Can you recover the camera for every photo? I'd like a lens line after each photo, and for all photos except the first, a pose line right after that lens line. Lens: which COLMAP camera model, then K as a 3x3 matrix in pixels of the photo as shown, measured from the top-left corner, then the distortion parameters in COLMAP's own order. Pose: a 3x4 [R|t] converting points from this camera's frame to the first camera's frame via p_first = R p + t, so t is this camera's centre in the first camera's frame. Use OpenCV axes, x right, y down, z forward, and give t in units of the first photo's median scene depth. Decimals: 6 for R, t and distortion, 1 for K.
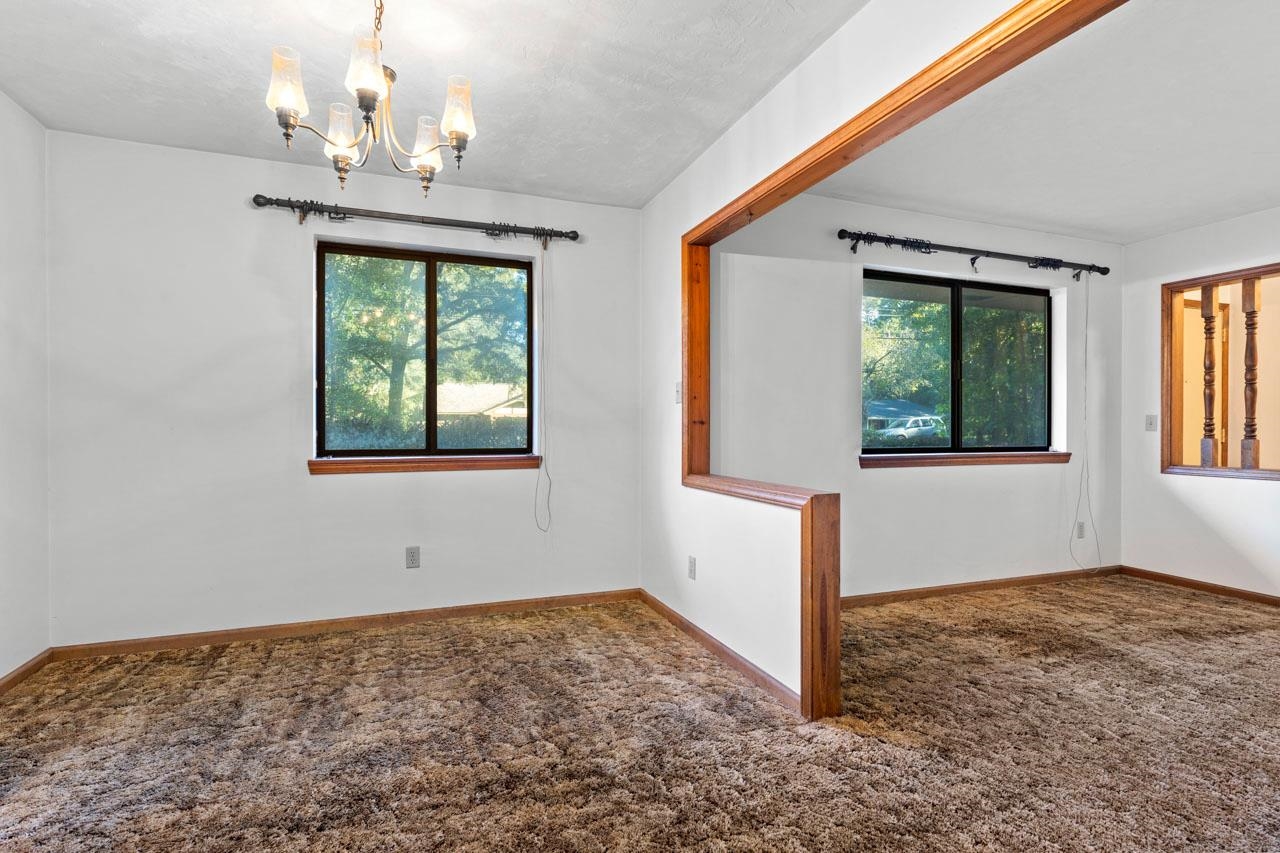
lens RADIAL K [[614.1, 0, 633.7], [0, 614.1, 428.3], [0, 0, 1]] dist [0.000866, -0.000554]
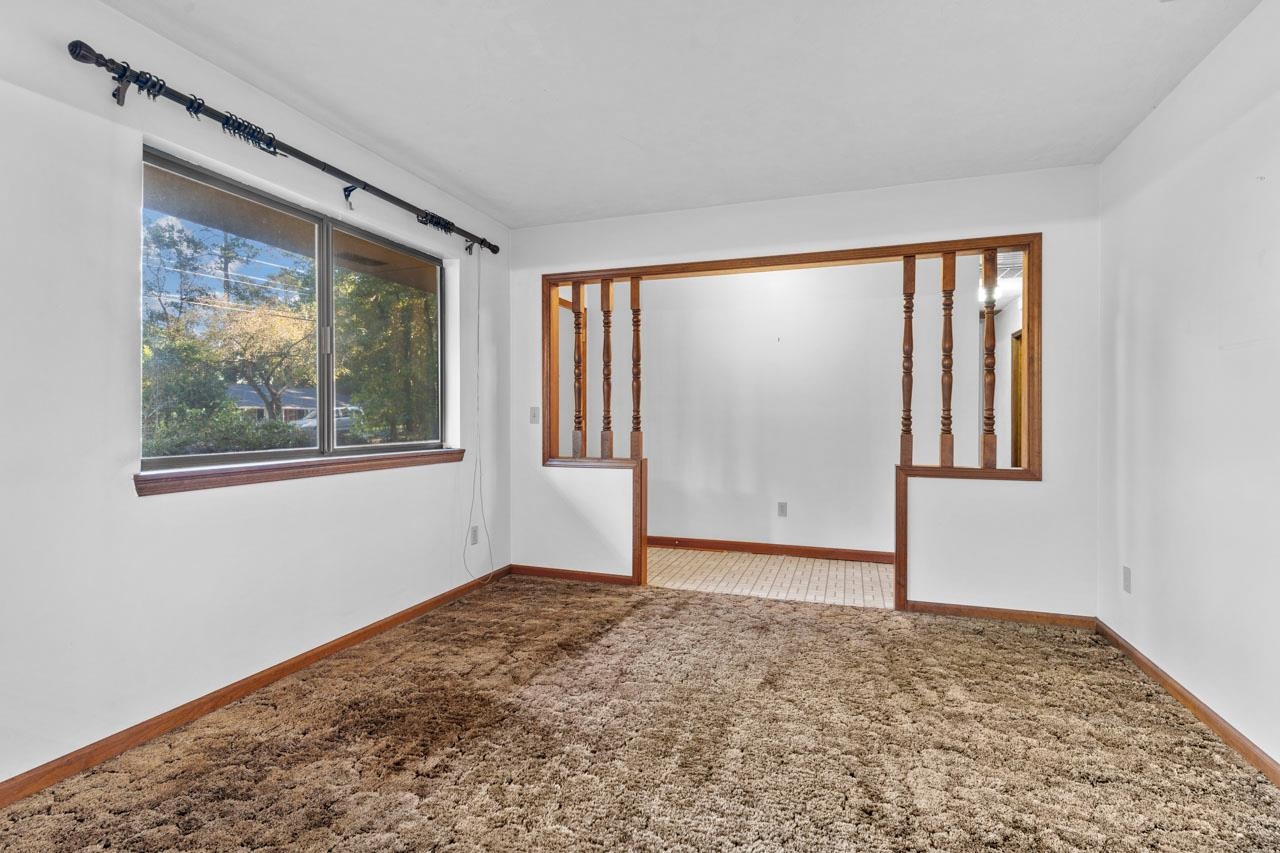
lens RADIAL K [[615.1, 0, 637.0], [0, 615.1, 419.4], [0, 0, 1]] dist [0.000142, 0.000071]
pose [[0.639790, -0.004400, 0.768537, 0.230282], [0.003575, 0.999990, 0.002750, -0.004967], [-0.768542, 0.000988, 0.639799, 0.294559]]
